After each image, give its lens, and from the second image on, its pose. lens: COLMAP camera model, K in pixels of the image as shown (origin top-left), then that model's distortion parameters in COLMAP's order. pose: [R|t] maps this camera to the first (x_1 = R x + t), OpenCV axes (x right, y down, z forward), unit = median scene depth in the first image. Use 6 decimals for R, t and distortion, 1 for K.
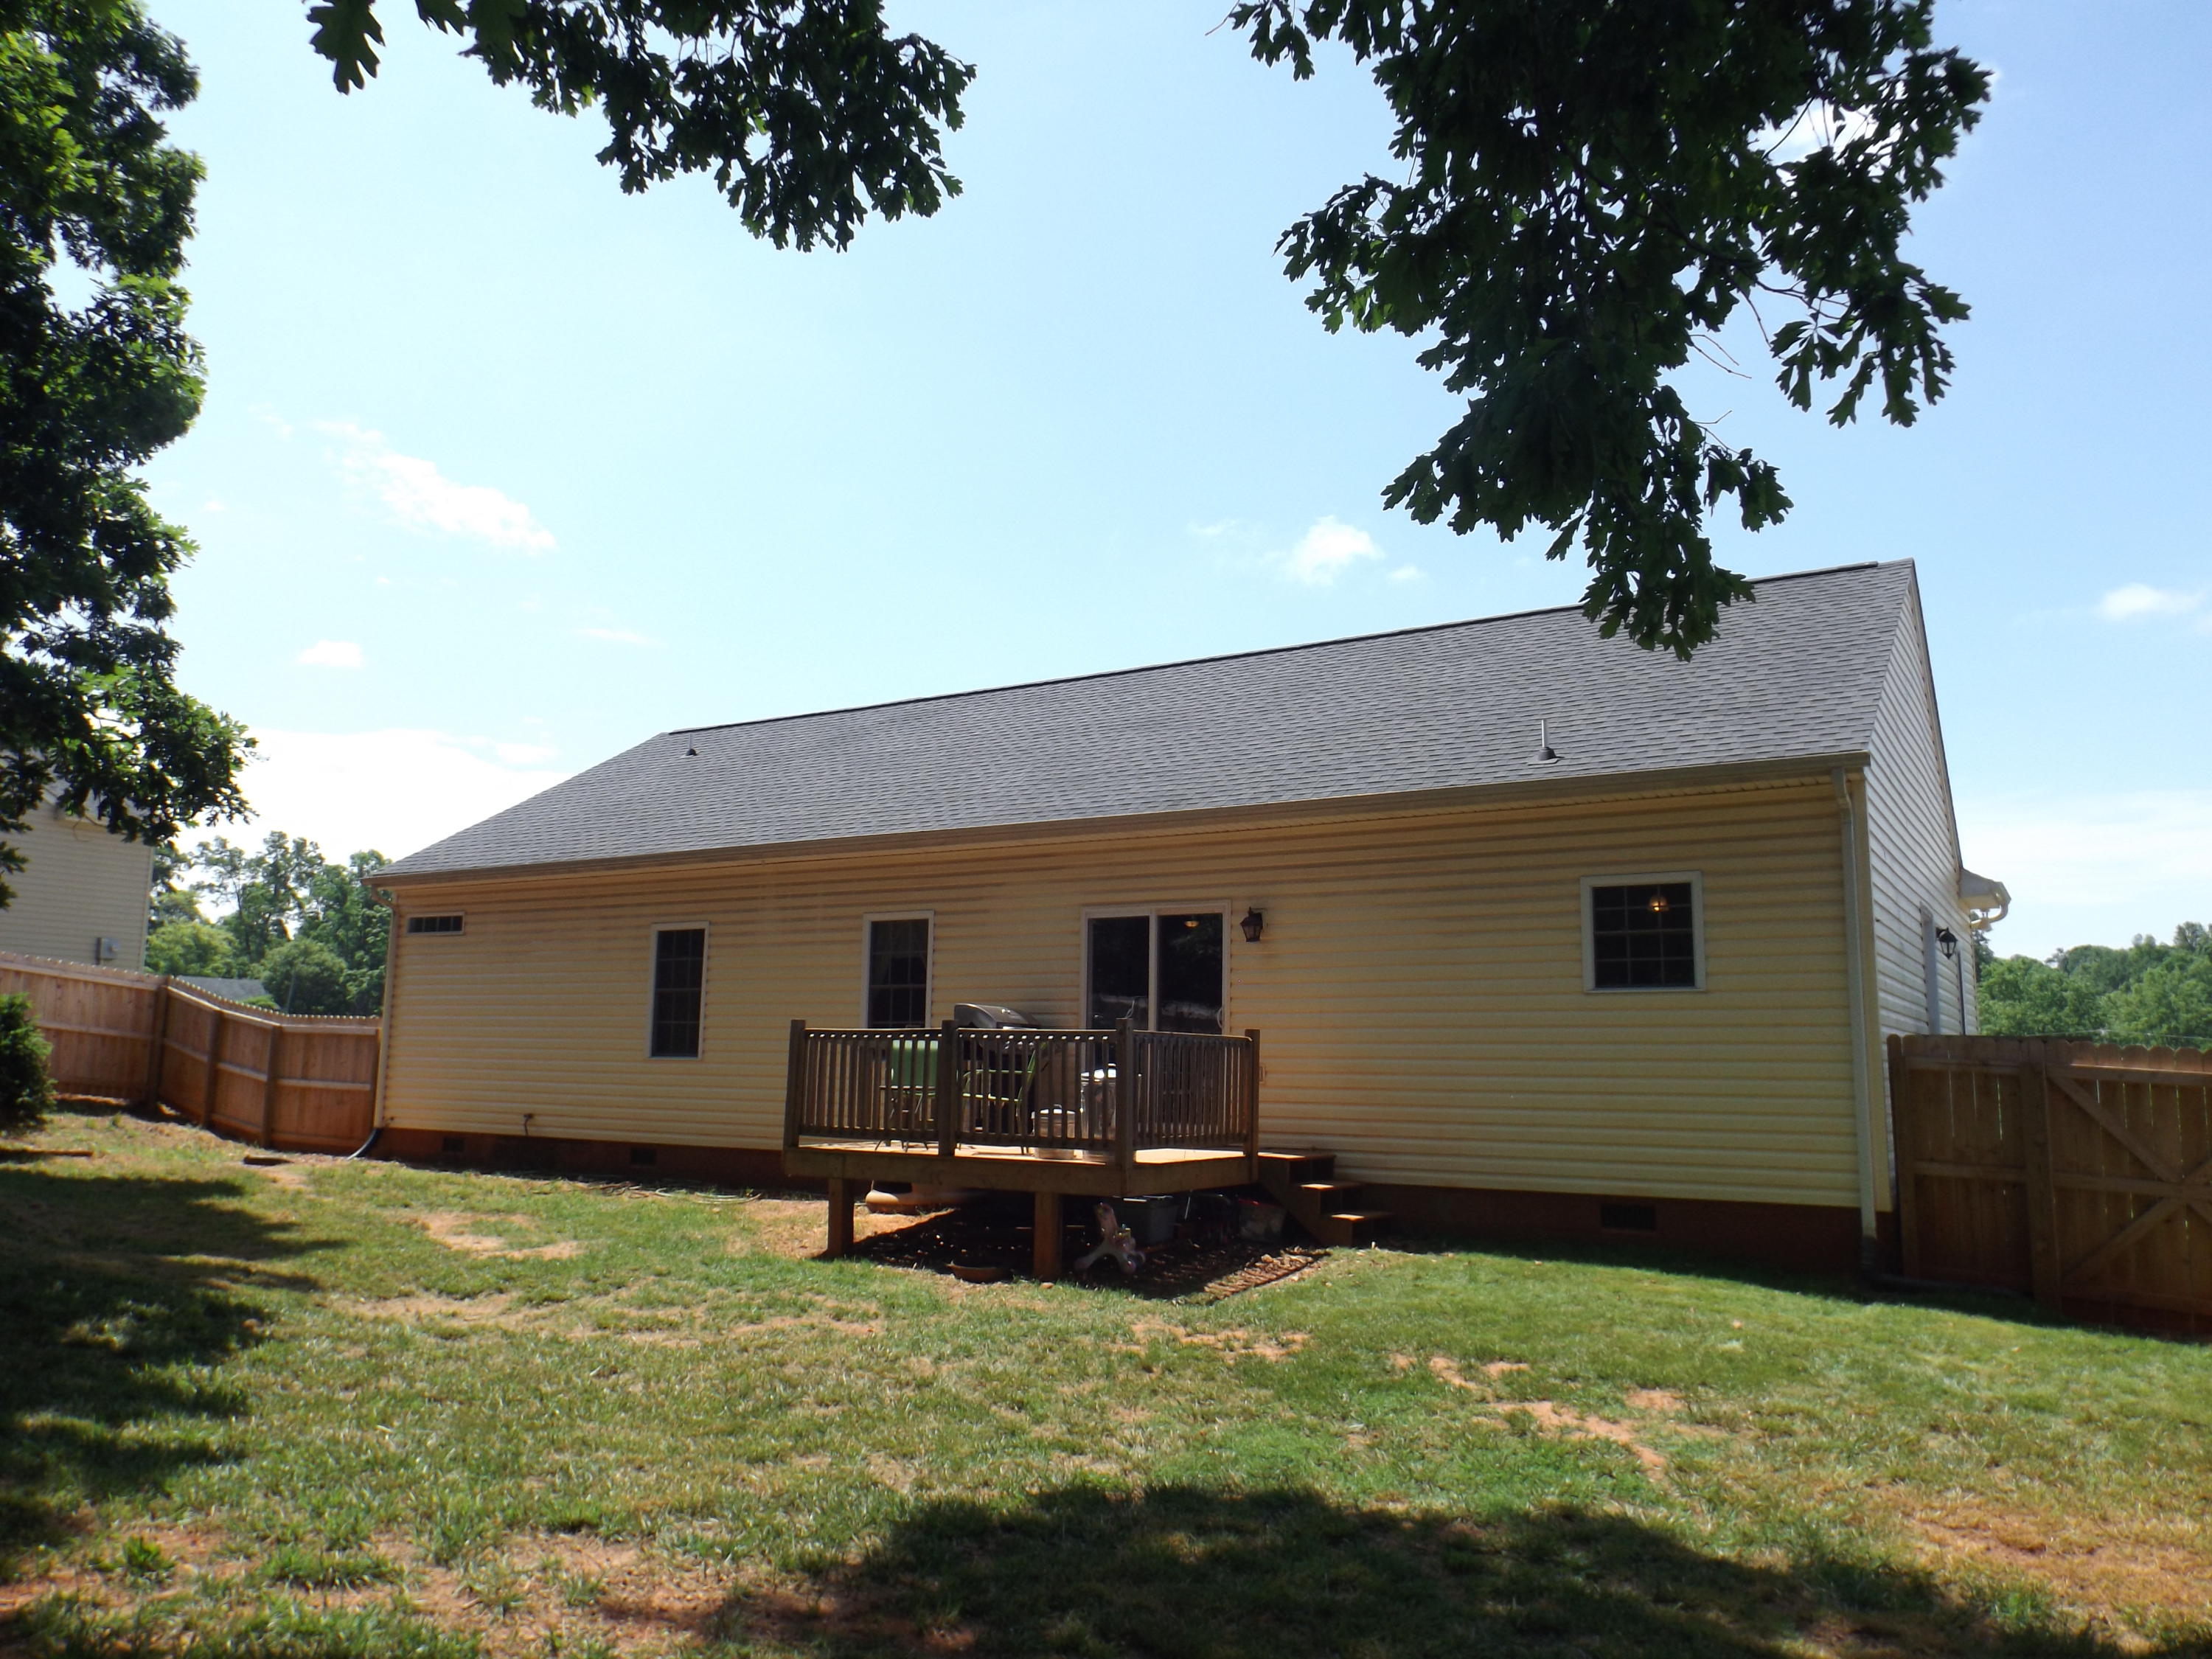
lens RADIAL K [[1609.4, 0, 1105.0], [0, 1609.4, 827.1], [0, 0, 1]] dist [0.007941, -0.010776]
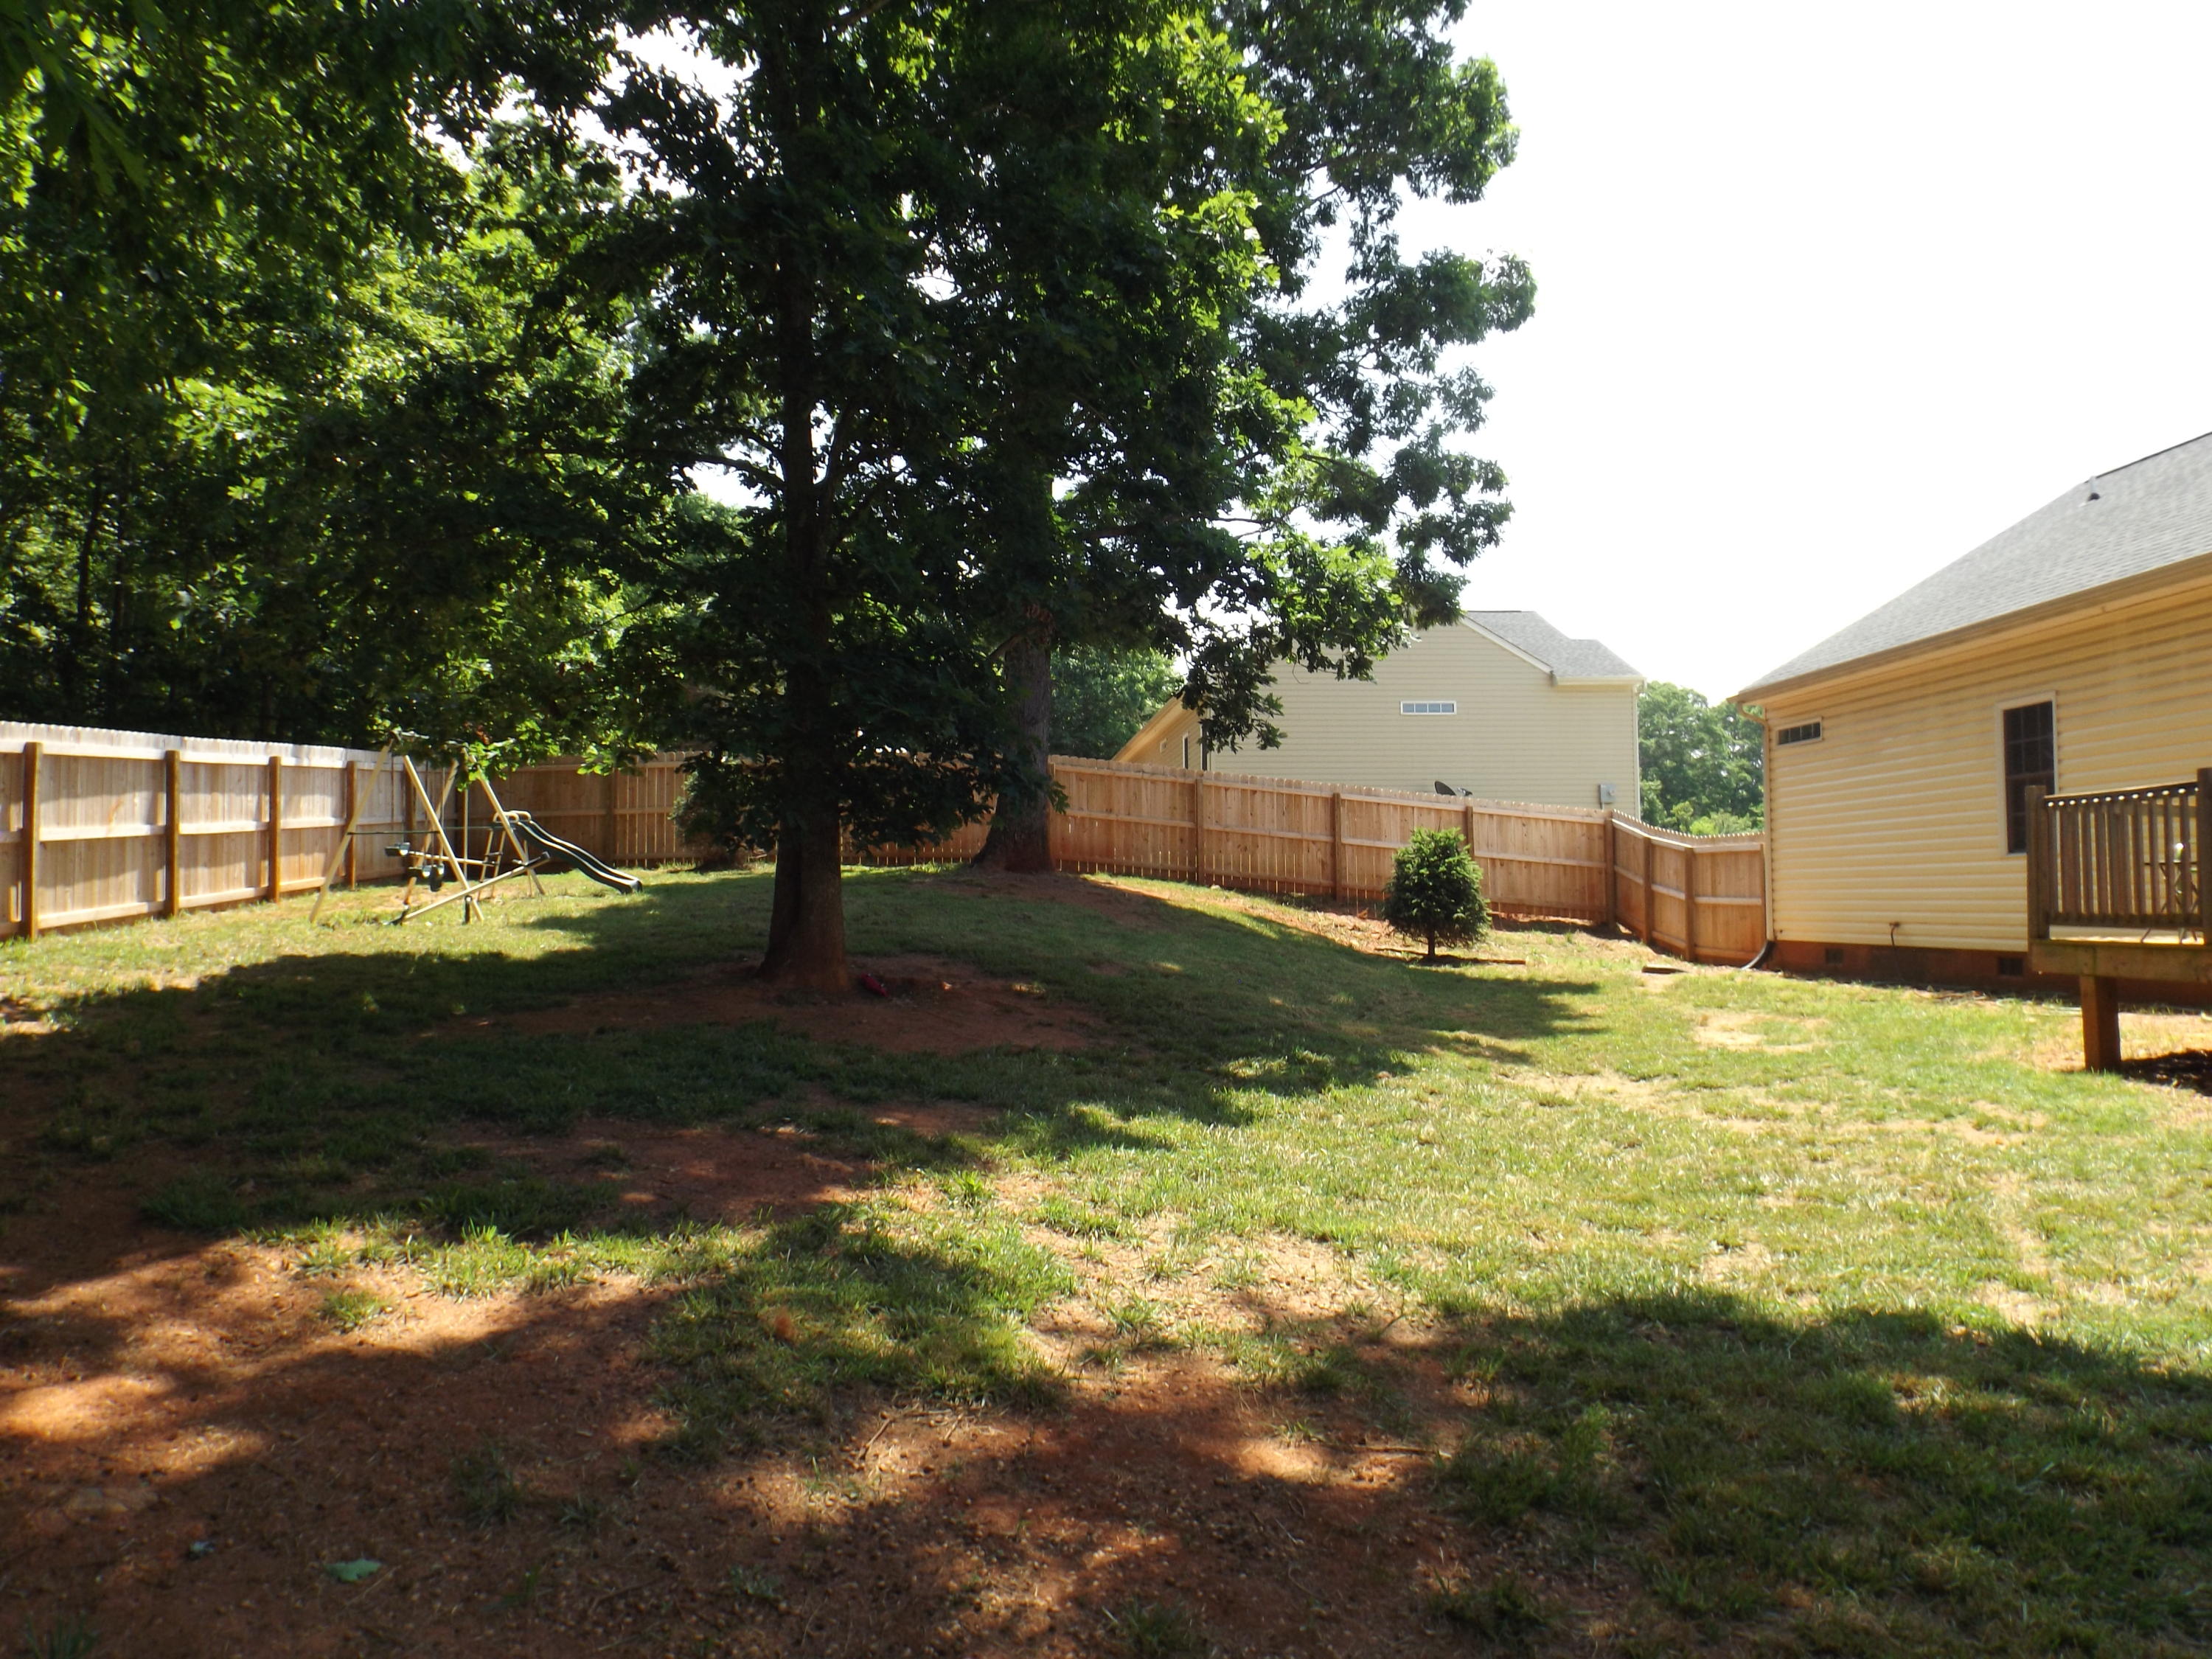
lens RADIAL K [[1609.4, 0, 1104.6], [0, 1609.4, 836.0], [0, 0, 1]] dist [0.007941, -0.010776]
pose [[0.571670, -0.061732, -0.818158, 0.142457], [0.142978, 0.989404, 0.025250, 0.038456], [0.807930, -0.131413, 0.574439, 0.098201]]
